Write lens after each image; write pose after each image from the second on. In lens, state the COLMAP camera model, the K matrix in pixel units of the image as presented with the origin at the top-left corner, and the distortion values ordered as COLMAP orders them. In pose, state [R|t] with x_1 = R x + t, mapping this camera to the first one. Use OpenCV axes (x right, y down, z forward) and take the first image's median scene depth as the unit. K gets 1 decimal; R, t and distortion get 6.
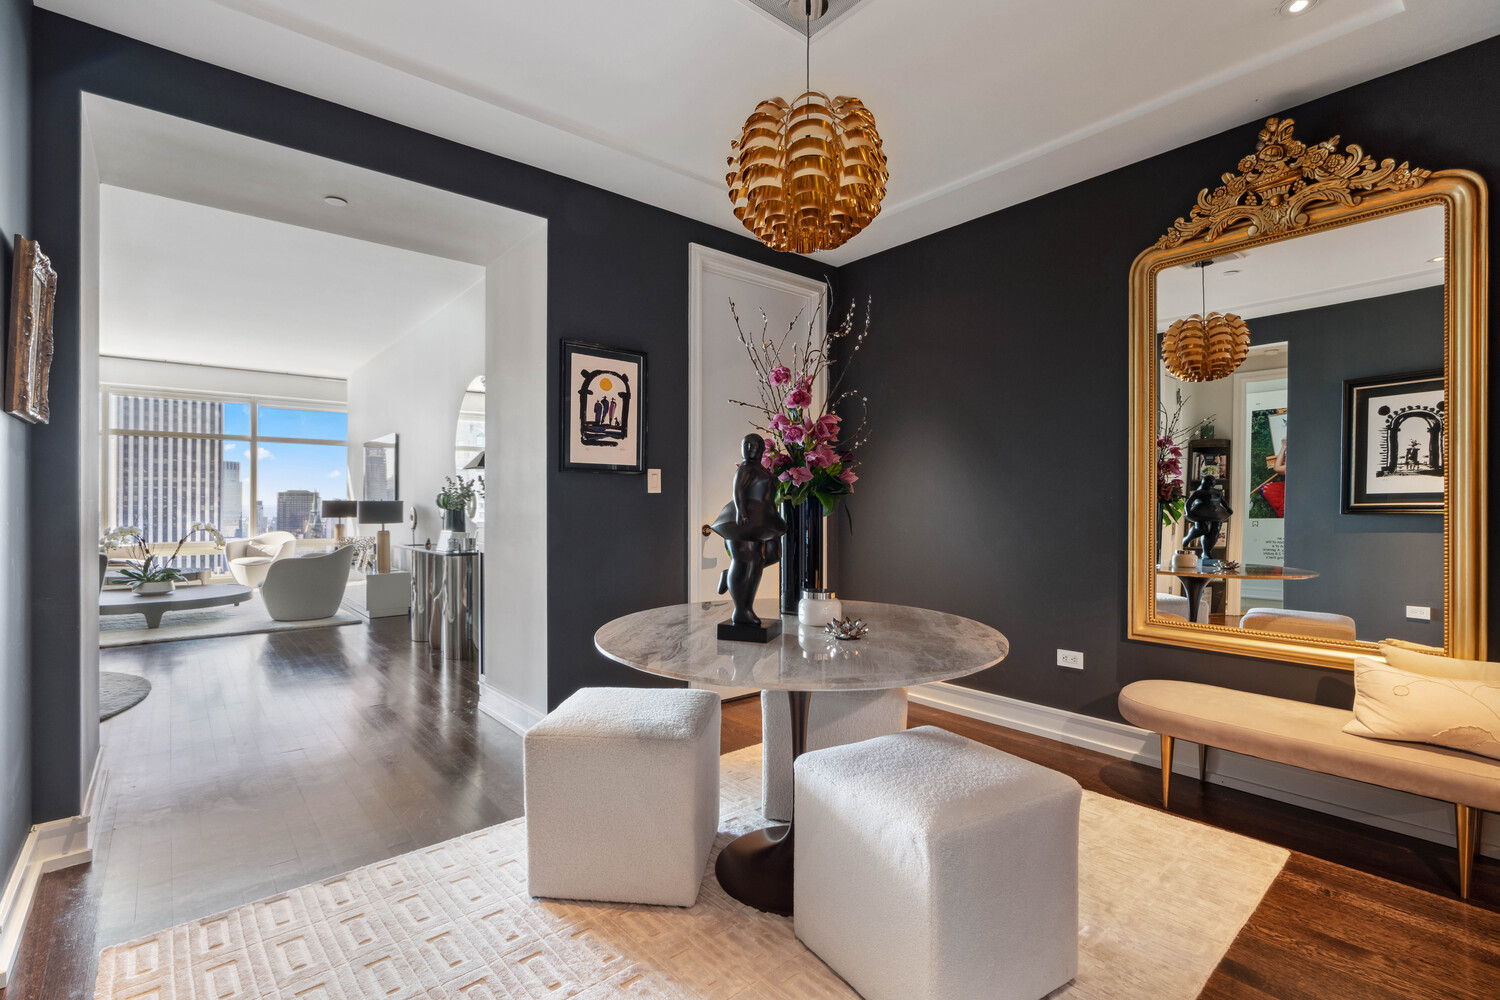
lens RADIAL K [[682.9, 0, 752.1], [0, 682.9, 505.8], [0, 0, 1]] dist [-0.001795, -0.000010]
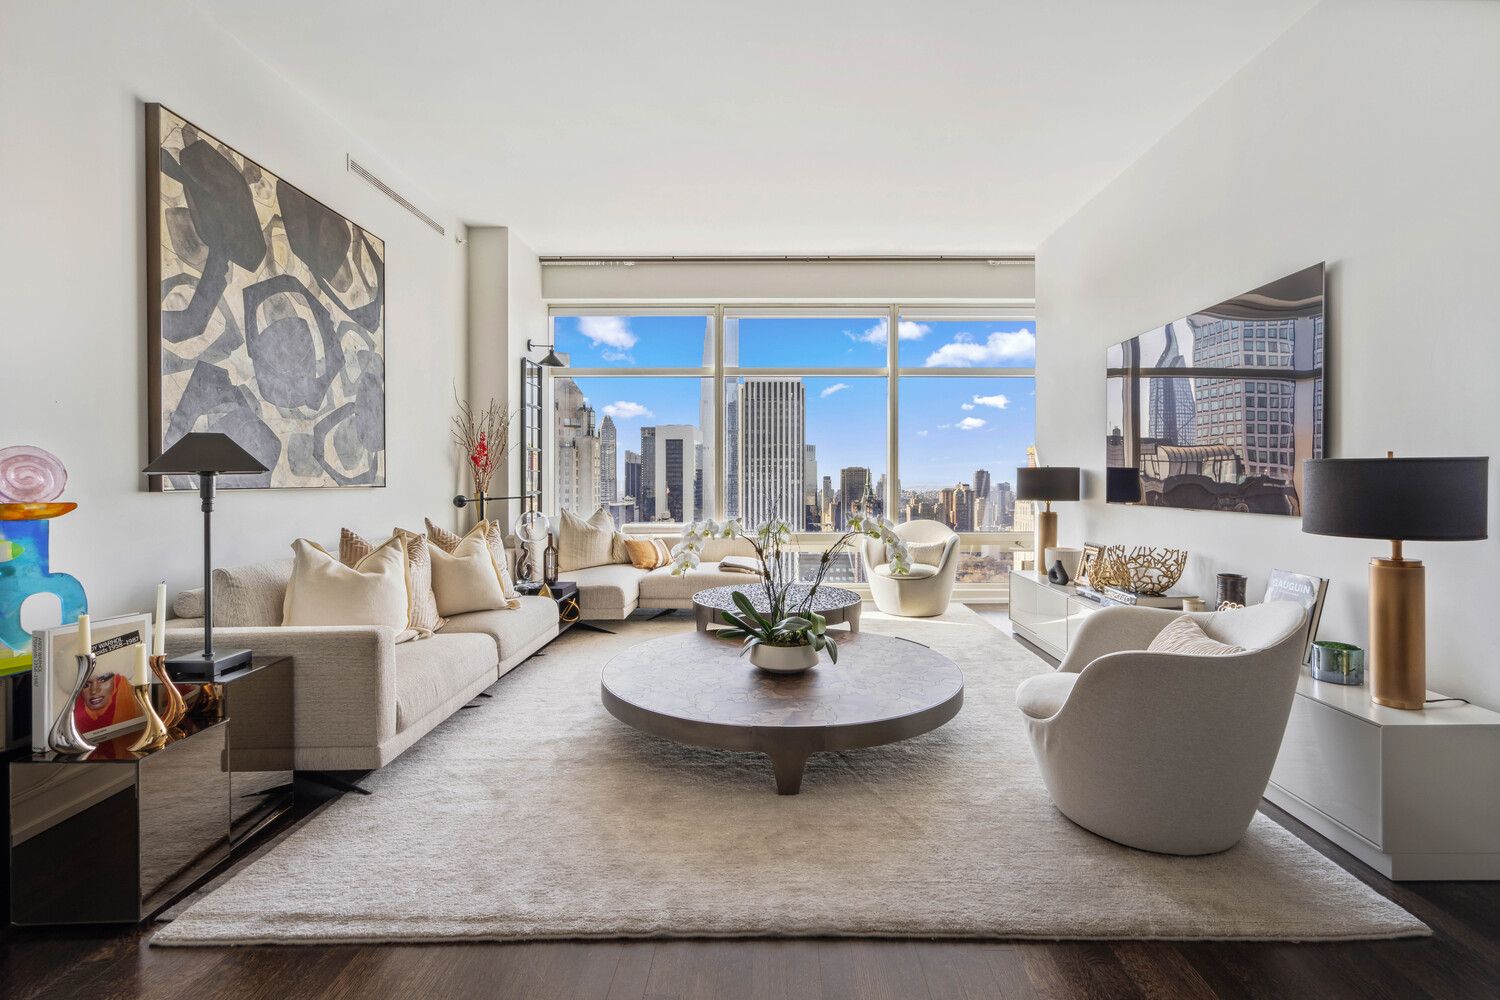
lens RADIAL K [[689.0, 0, 698.7], [0, 689.0, 481.3], [0, 0, 1]] dist [-0.000309, 0.000152]
pose [[0.687376, 0.001061, -0.726301, -0.531948], [-0.000095, 0.999999, 0.001370, 0.001725], [0.726301, -0.000873, 0.687376, 0.583513]]
